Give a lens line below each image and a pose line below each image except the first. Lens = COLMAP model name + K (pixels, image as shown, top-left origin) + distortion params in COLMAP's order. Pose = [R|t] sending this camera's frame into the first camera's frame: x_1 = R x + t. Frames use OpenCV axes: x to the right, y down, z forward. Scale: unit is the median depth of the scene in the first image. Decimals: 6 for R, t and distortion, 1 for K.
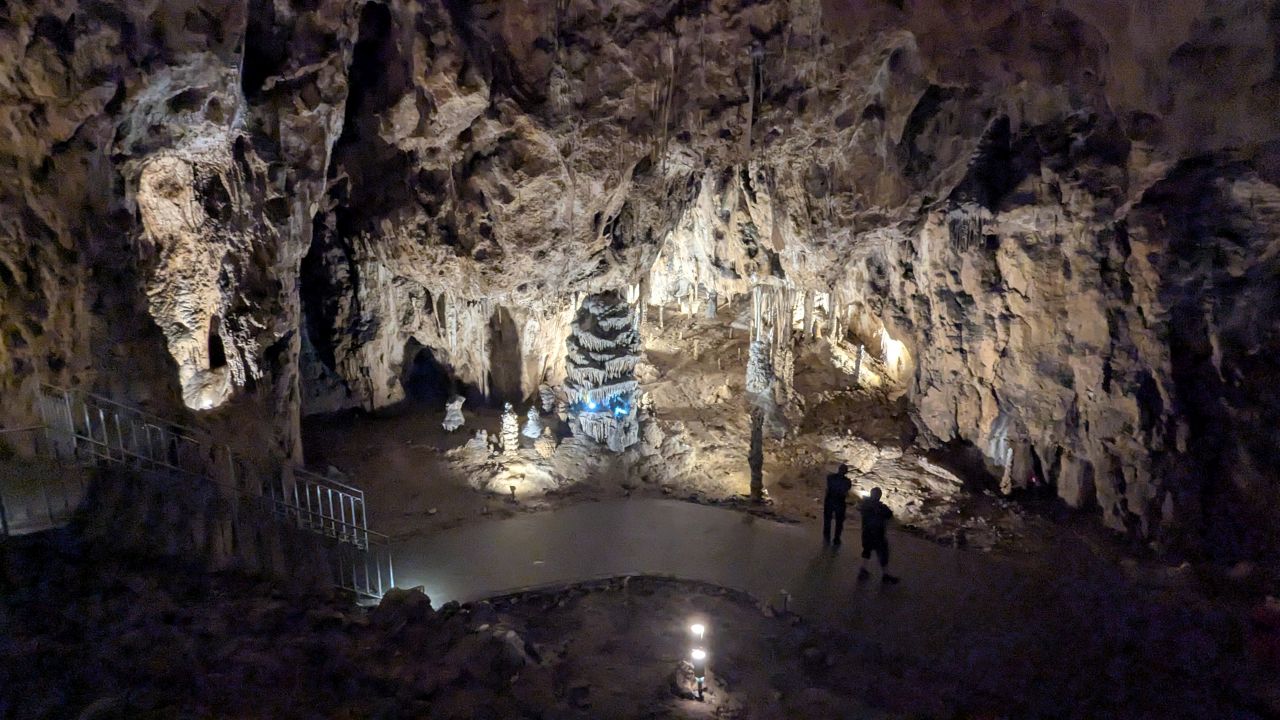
lens RADIAL K [[610.8, 0, 638.7], [0, 610.8, 363.9], [0, 0, 1]] dist [0.001721, 0.001433]
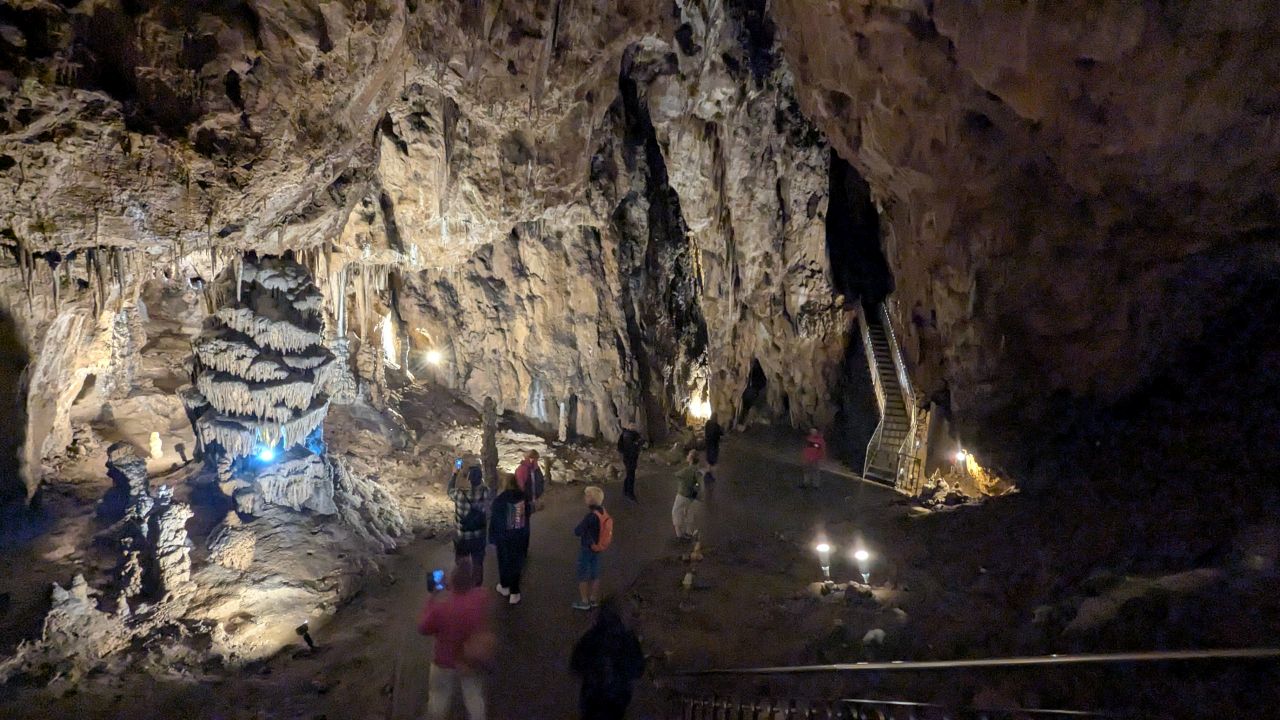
lens RADIAL K [[610.8, 0, 637.5], [0, 610.8, 366.9], [0, 0, 1]] dist [0.001721, 0.001433]
pose [[0.276377, -0.115540, 0.954079, -0.517351], [0.147927, 0.986031, 0.076558, -0.004661], [-0.949596, 0.119975, 0.289608, 0.503294]]
